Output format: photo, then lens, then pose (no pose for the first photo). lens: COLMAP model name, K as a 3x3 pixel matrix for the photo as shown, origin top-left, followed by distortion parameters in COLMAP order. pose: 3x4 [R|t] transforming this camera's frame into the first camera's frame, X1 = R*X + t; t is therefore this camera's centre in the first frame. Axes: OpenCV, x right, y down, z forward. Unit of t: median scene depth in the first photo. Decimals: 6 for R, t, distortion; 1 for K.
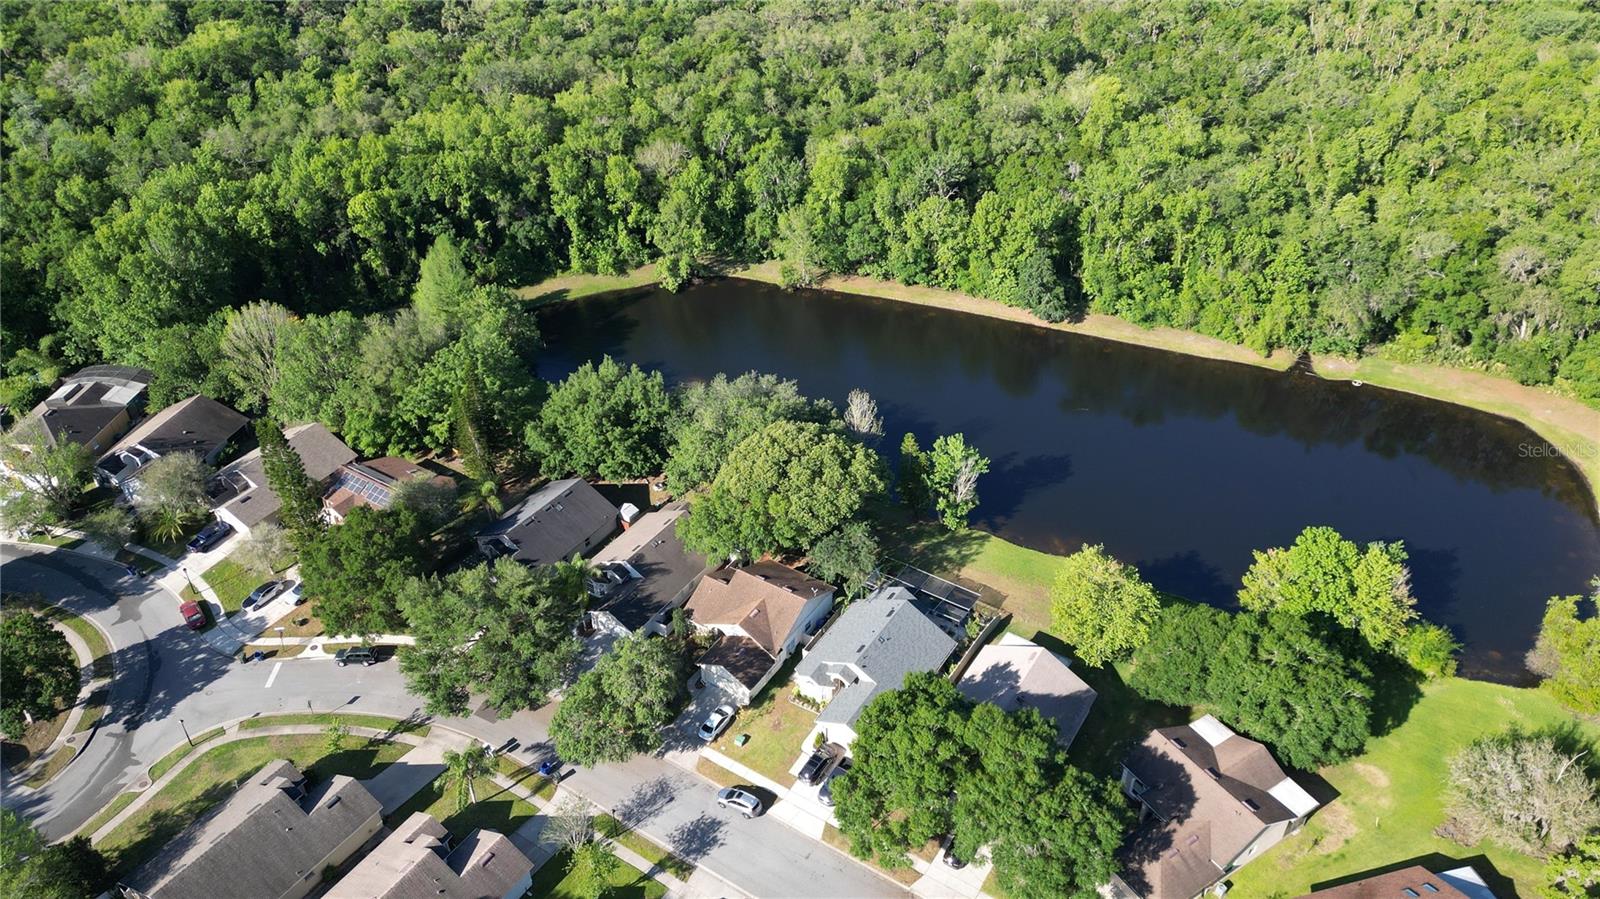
lens RADIAL K [[1112.4, 0, 791.3], [0, 1112.4, 443.9], [0, 0, 1]] dist [0.089923, -0.091164]
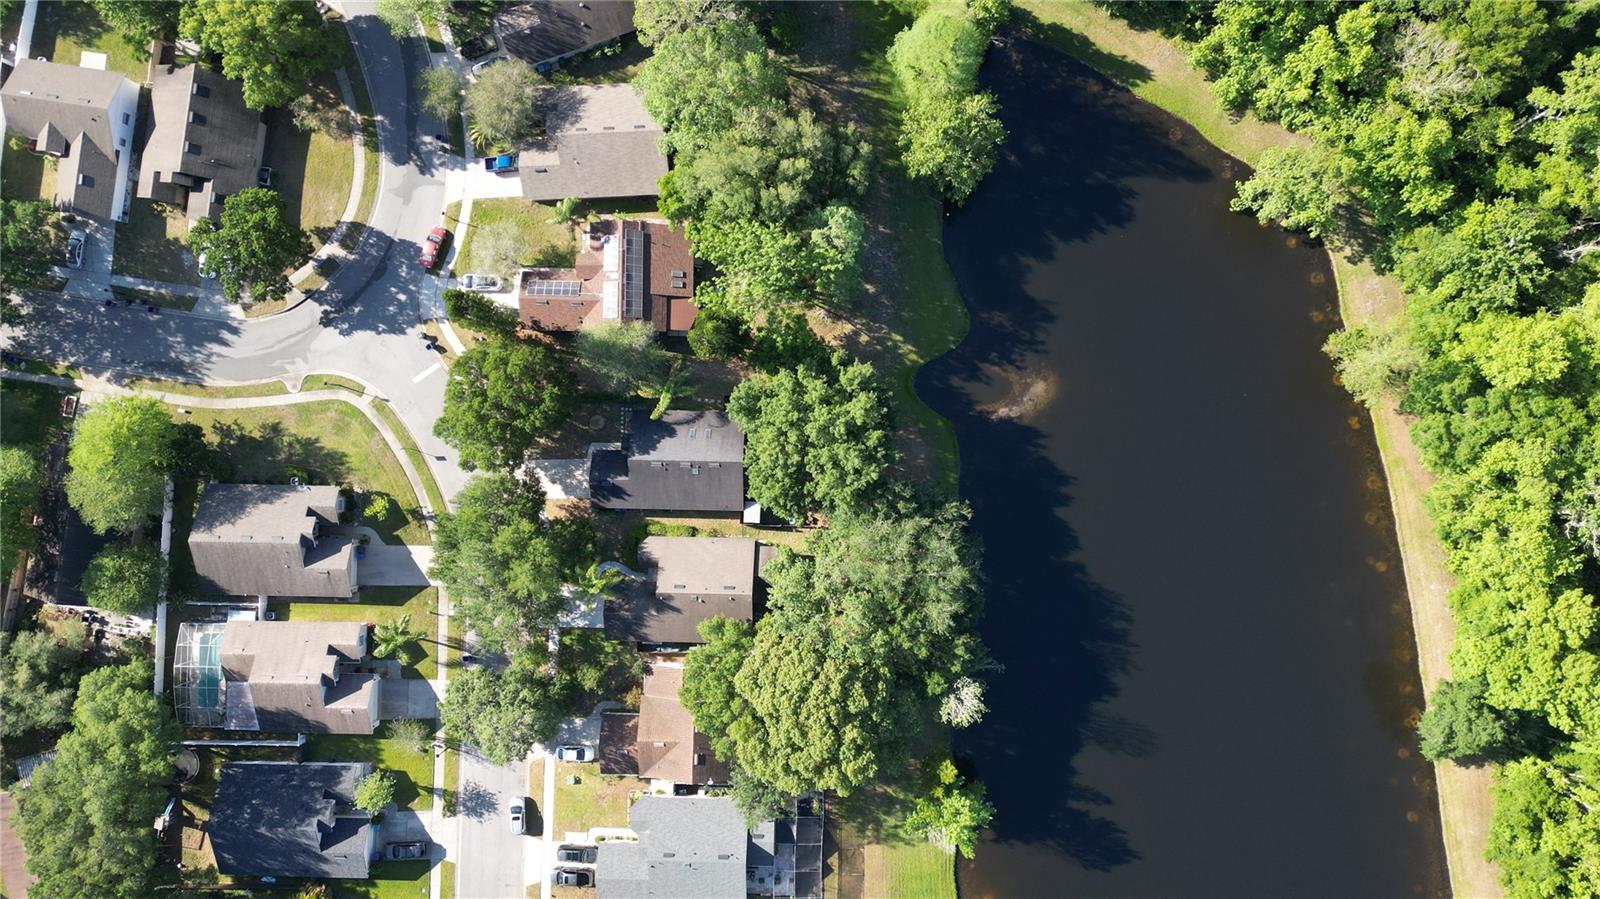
lens RADIAL K [[1112.4, 0, 791.3], [0, 1112.4, 443.9], [0, 0, 1]] dist [0.089923, -0.091164]
pose [[0.528842, 0.848719, 0.001396, -0.142412], [-0.478531, 0.296816, 0.826383, -0.588917], [0.700952, -0.437694, 0.563107, 0.406200]]
